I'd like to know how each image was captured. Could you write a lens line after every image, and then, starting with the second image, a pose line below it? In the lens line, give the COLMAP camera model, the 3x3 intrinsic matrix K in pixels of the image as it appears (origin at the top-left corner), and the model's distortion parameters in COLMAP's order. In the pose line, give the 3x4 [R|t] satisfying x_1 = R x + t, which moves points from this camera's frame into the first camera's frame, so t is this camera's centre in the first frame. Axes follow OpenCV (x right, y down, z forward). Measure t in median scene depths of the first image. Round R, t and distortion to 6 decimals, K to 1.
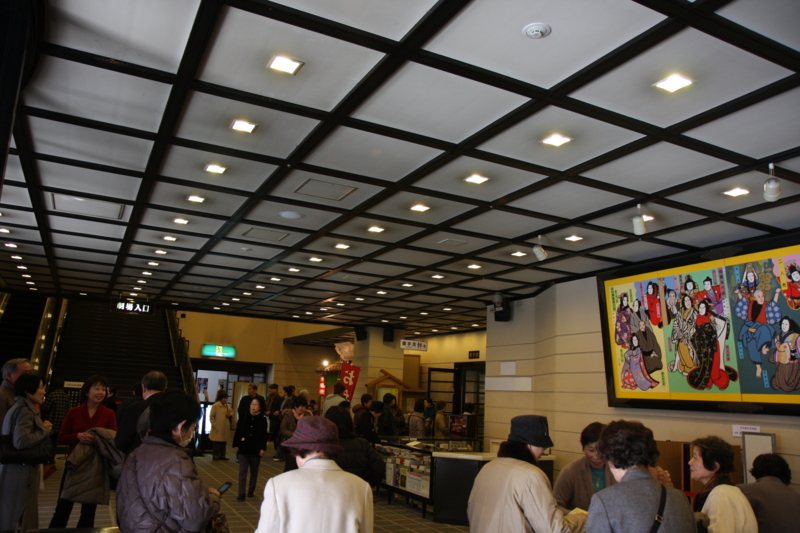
lens RADIAL K [[637.8, 0, 400.0], [0, 637.8, 266.5], [0, 0, 1]] dist [-0.098823, 0.003878]
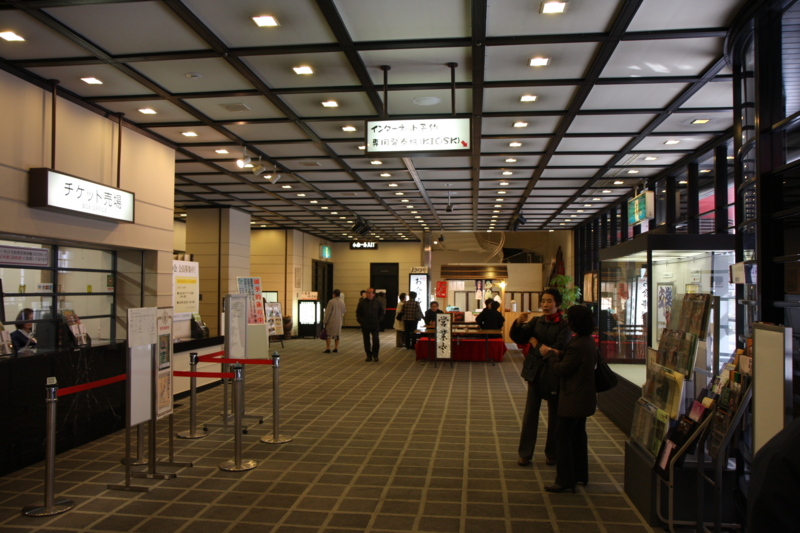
lens RADIAL K [[637.8, 0, 400.0], [0, 637.8, 266.5], [0, 0, 1]] dist [-0.098823, 0.003878]
pose [[0.819860, -0.186859, -0.541214, 0.073106], [0.279065, 0.955783, 0.092750, -0.027026], [0.499952, -0.227076, 0.835754, -0.142578]]
